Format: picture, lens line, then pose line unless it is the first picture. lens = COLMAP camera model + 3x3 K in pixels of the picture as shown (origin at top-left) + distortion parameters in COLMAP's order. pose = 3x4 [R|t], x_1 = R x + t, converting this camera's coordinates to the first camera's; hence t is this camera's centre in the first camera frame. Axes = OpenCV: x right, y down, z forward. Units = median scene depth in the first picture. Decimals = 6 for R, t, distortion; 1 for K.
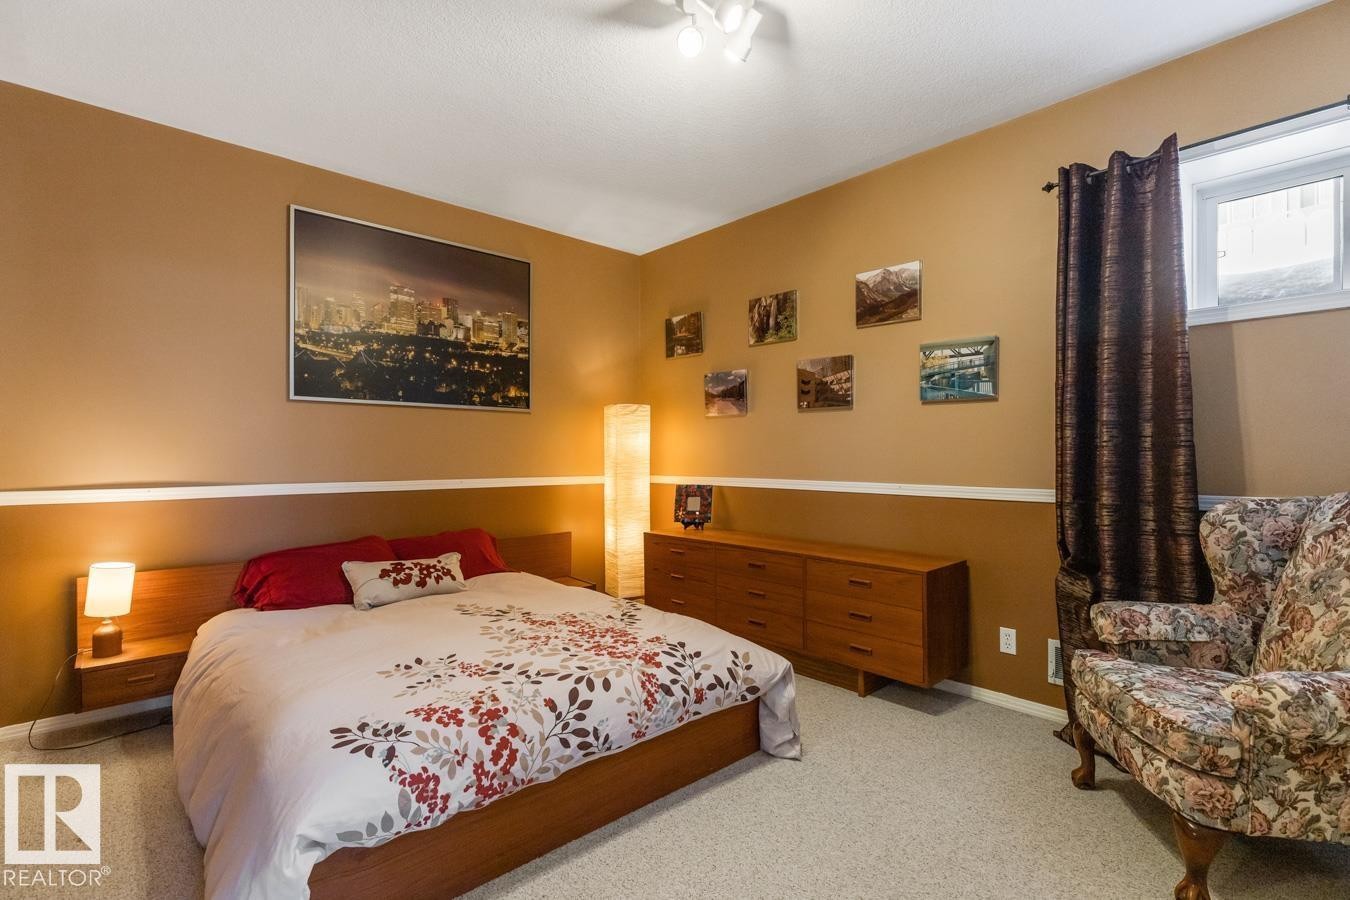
lens RADIAL K [[623.8, 0, 673.5], [0, 623.8, 444.5], [0, 0, 1]] dist [0.011303, -0.000485]
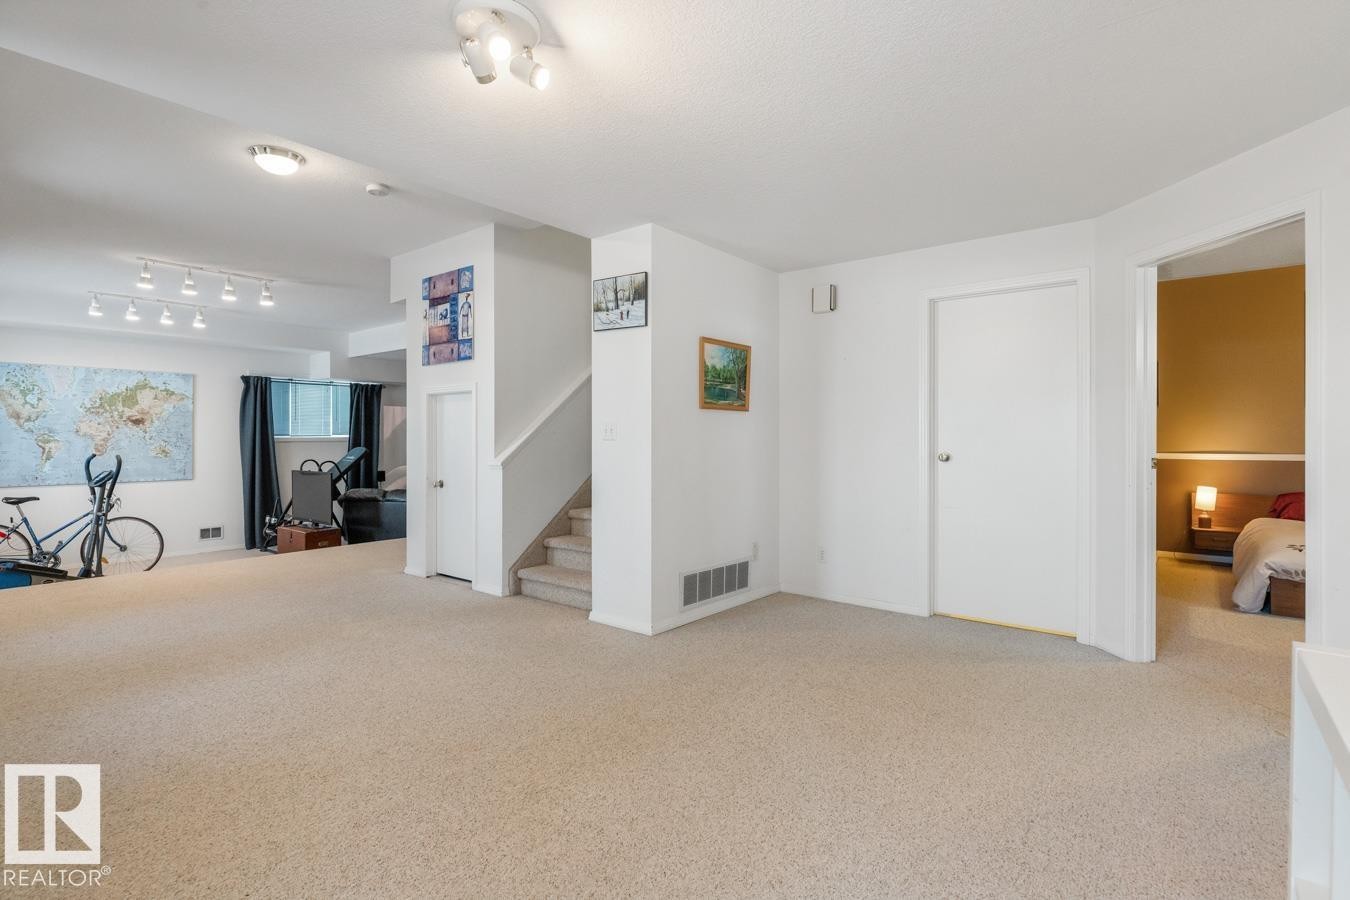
lens RADIAL K [[654.0, 0, 674.6], [0, 654.0, 455.0], [0, 0, 1]] dist [-0.003005, 0.000345]
pose [[0.156750, 0.022226, -0.987388, 1.058319], [0.012843, 0.999616, 0.024540, 0.001234], [0.987555, -0.016527, 0.156404, -1.182747]]
